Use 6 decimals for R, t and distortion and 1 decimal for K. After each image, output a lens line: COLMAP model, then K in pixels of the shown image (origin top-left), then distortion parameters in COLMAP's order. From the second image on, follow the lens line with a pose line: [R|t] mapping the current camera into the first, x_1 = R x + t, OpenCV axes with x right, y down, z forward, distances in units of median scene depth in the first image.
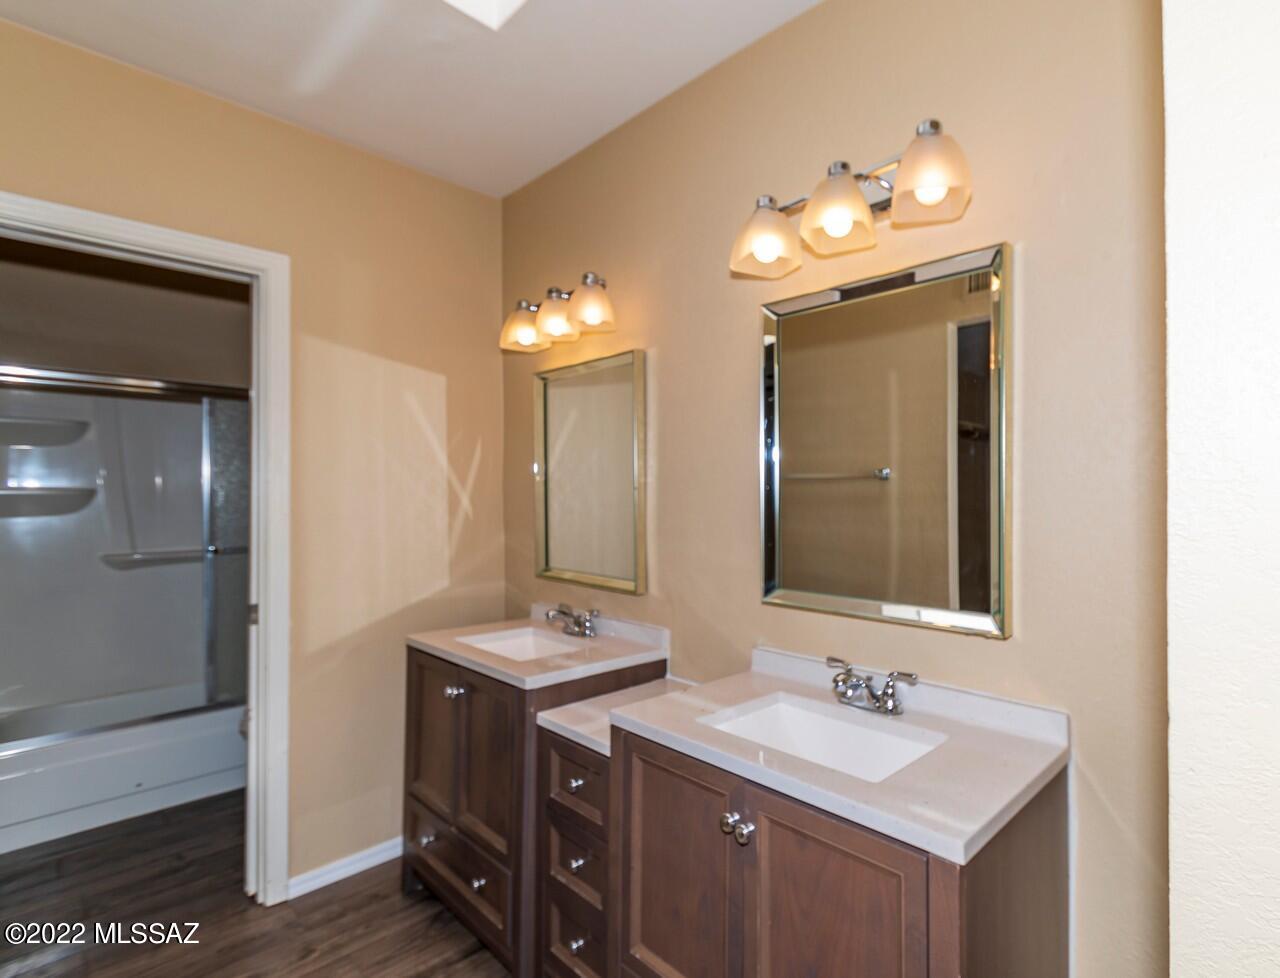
lens RADIAL K [[635.5, 0, 726.1], [0, 635.5, 513.2], [0, 0, 1]] dist [0.009226, -0.002329]
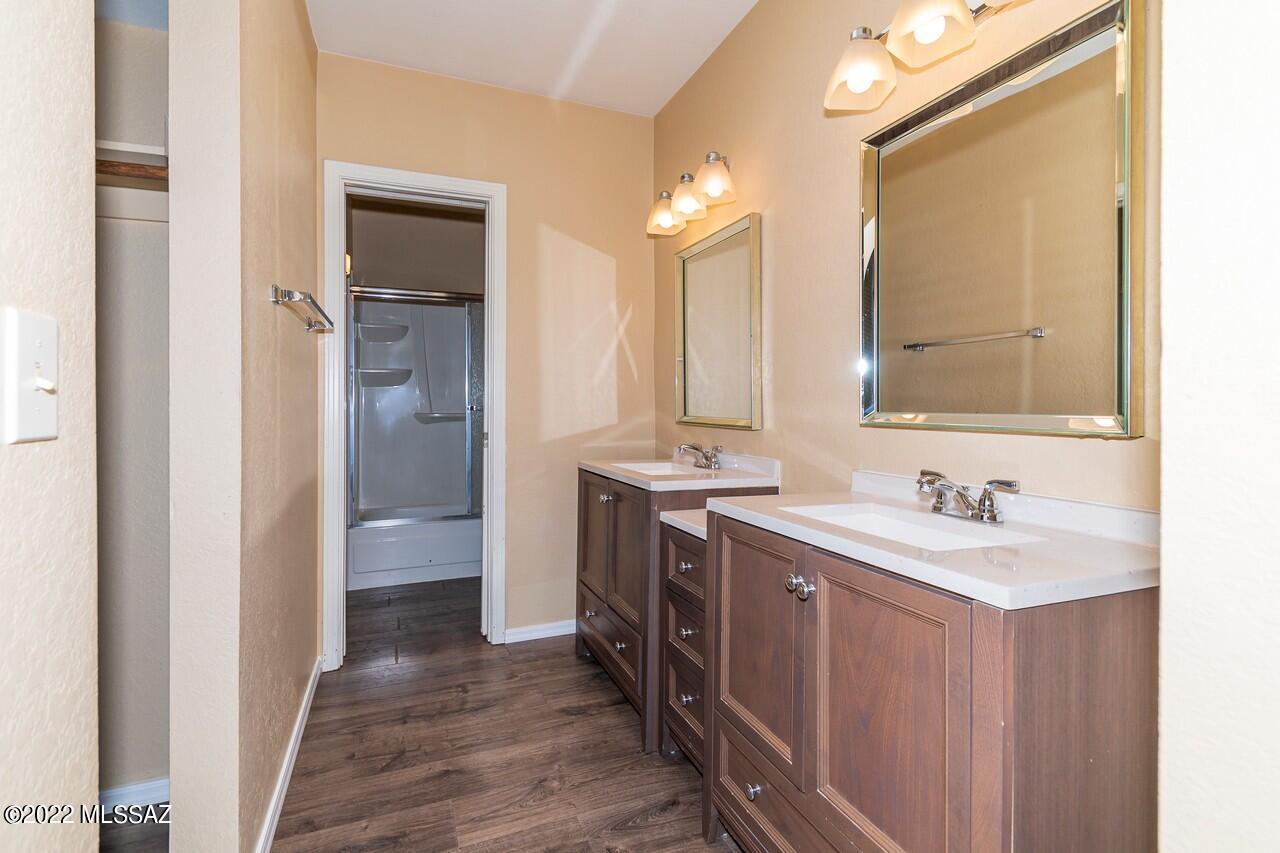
lens RADIAL K [[567.4, 0, 635.5], [0, 567.4, 434.6], [0, 0, 1]] dist [0.008826, -0.004915]
pose [[0.906050, 0.009067, -0.423074, 0.107300], [-0.004839, 0.999927, 0.011067, 0.134503], [0.423143, -0.007980, 0.906028, -0.011302]]
